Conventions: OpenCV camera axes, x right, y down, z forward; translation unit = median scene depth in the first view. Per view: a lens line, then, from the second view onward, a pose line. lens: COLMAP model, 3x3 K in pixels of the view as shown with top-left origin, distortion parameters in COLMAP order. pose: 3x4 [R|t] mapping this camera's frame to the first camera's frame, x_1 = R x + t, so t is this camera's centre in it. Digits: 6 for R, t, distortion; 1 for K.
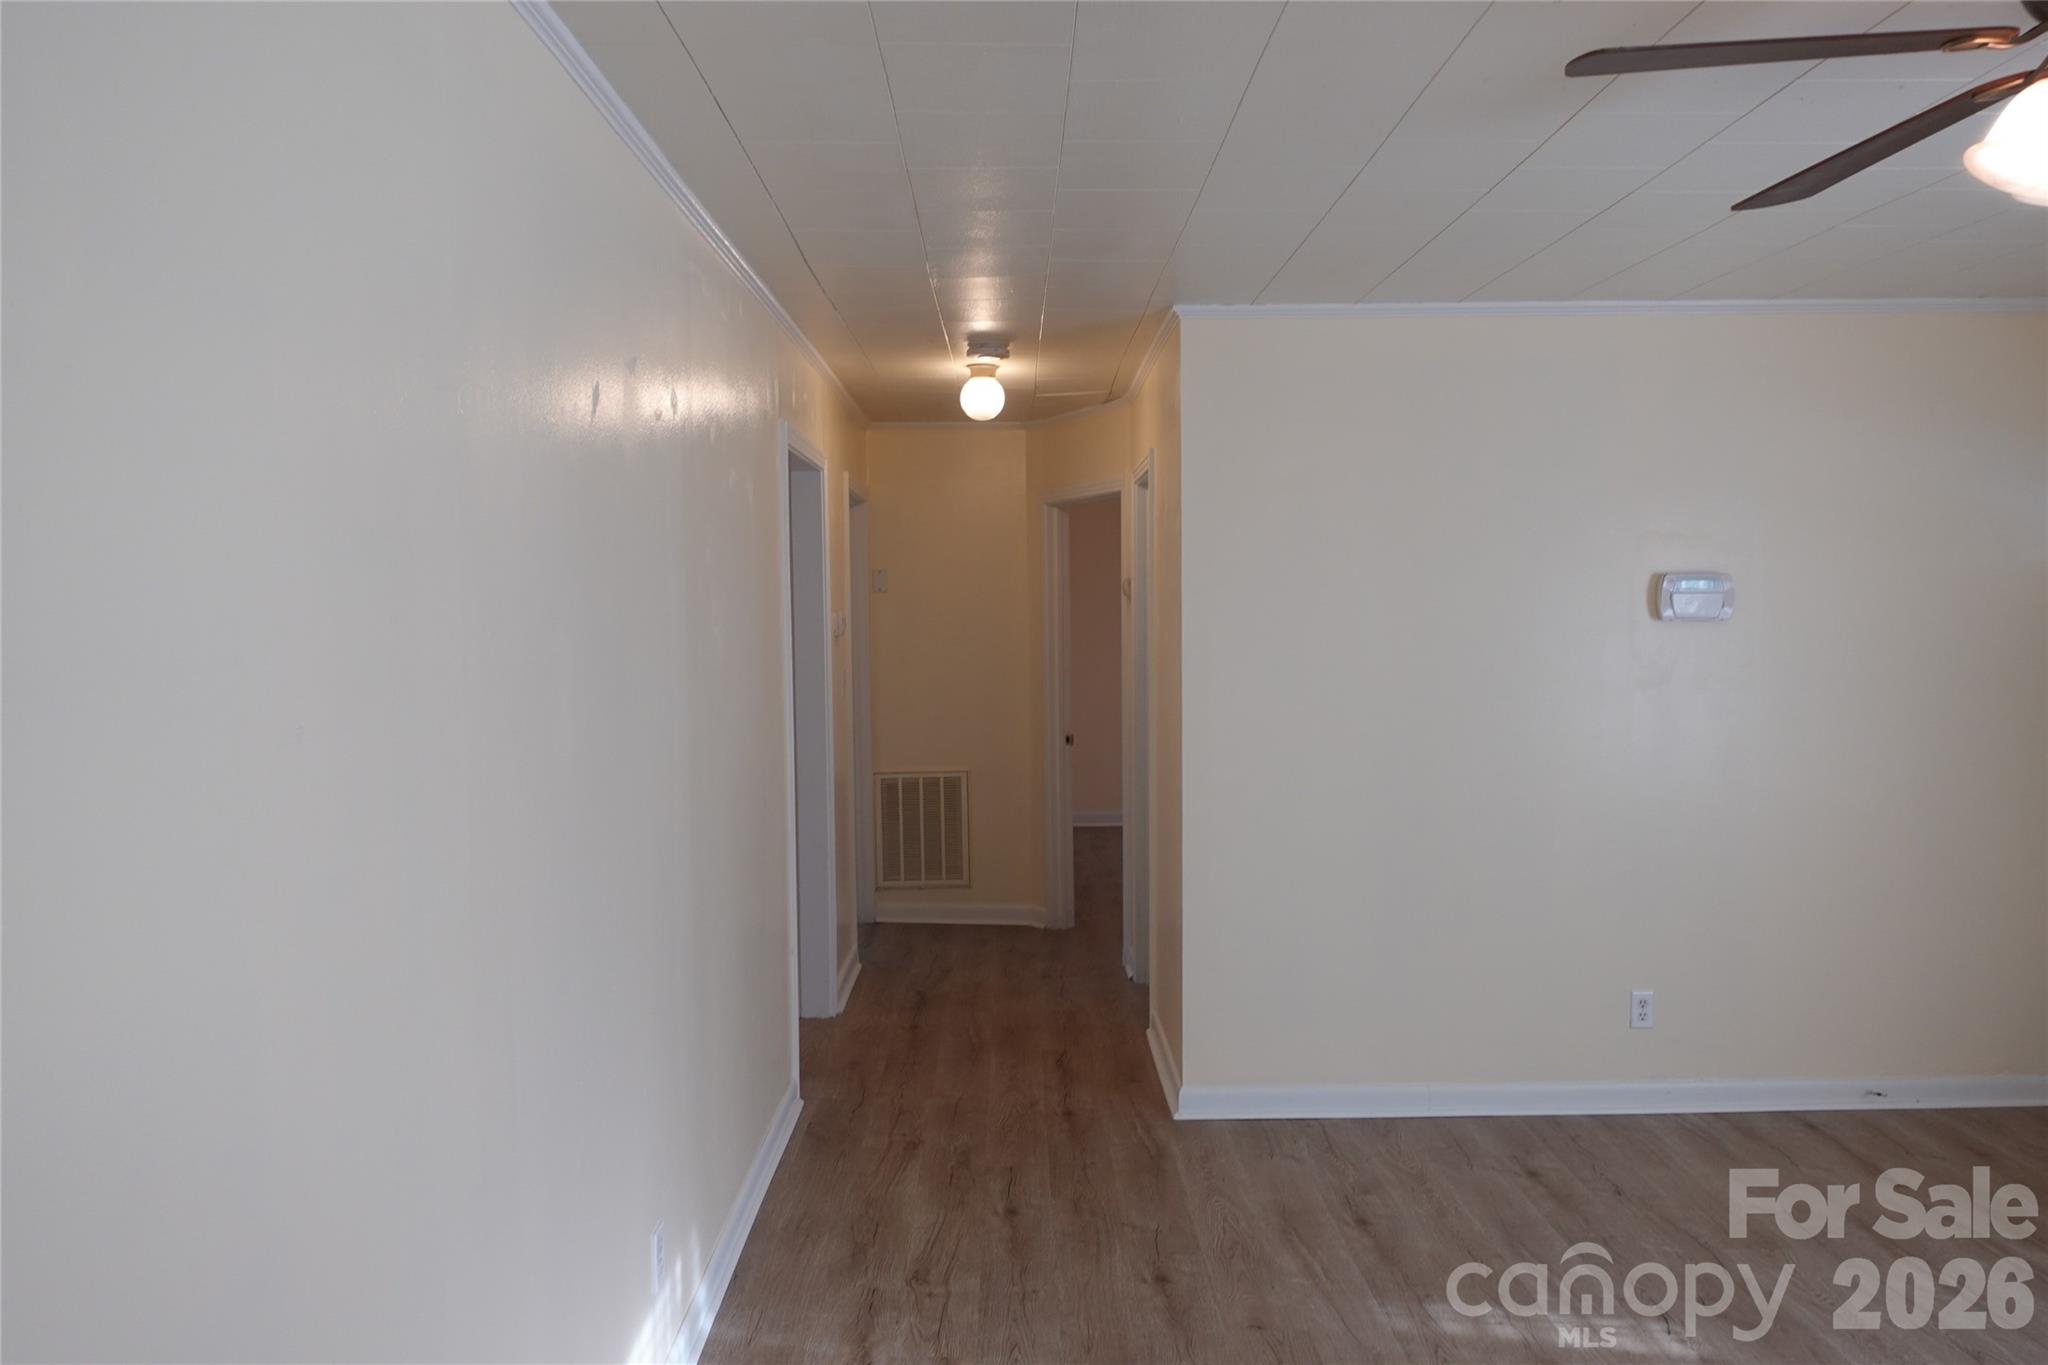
lens RADIAL K [[1418.4, 0, 1016.9], [0, 1418.4, 680.1], [0, 0, 1]] dist [-0.005942, -0.002209]
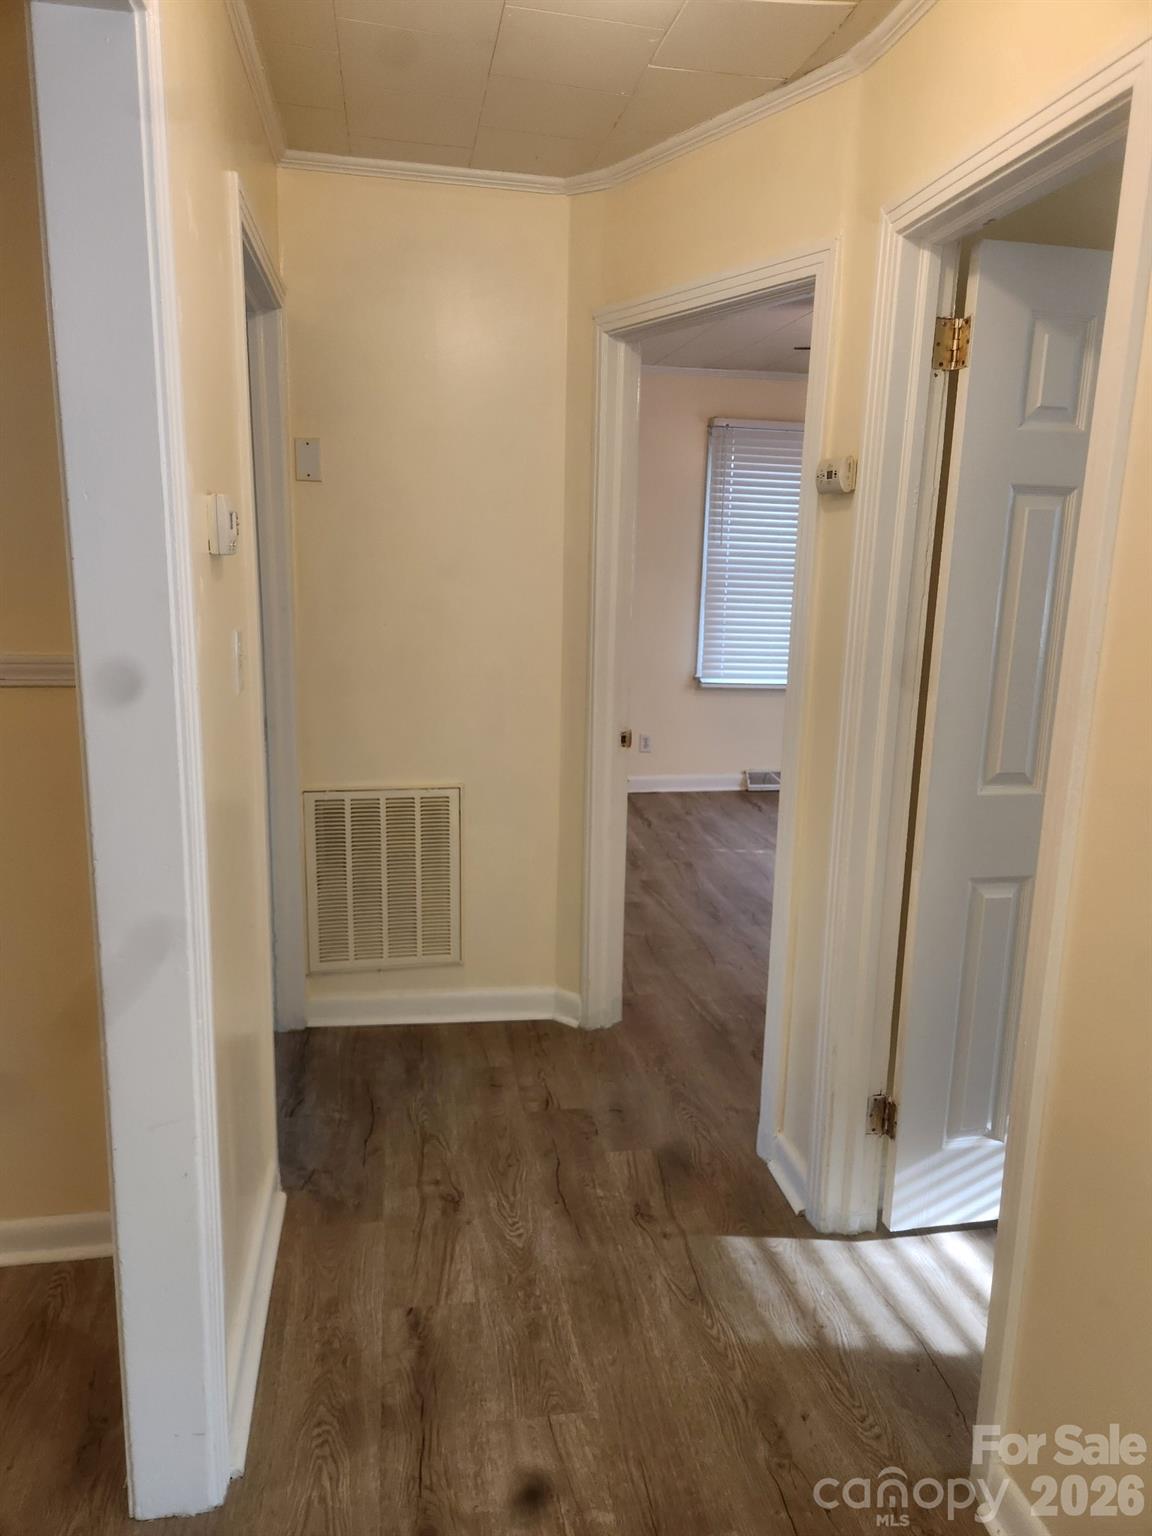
lens RADIAL K [[1052.4, 0, 592.1], [0, 1052.4, 766.9], [0, 0, 1]] dist [0.069324, -0.037918]
pose [[0.983175, 0.002205, 0.182650, -0.062288], [-0.031628, 0.986879, 0.158333, -0.018666], [-0.179905, -0.161446, 0.970345, 0.547308]]
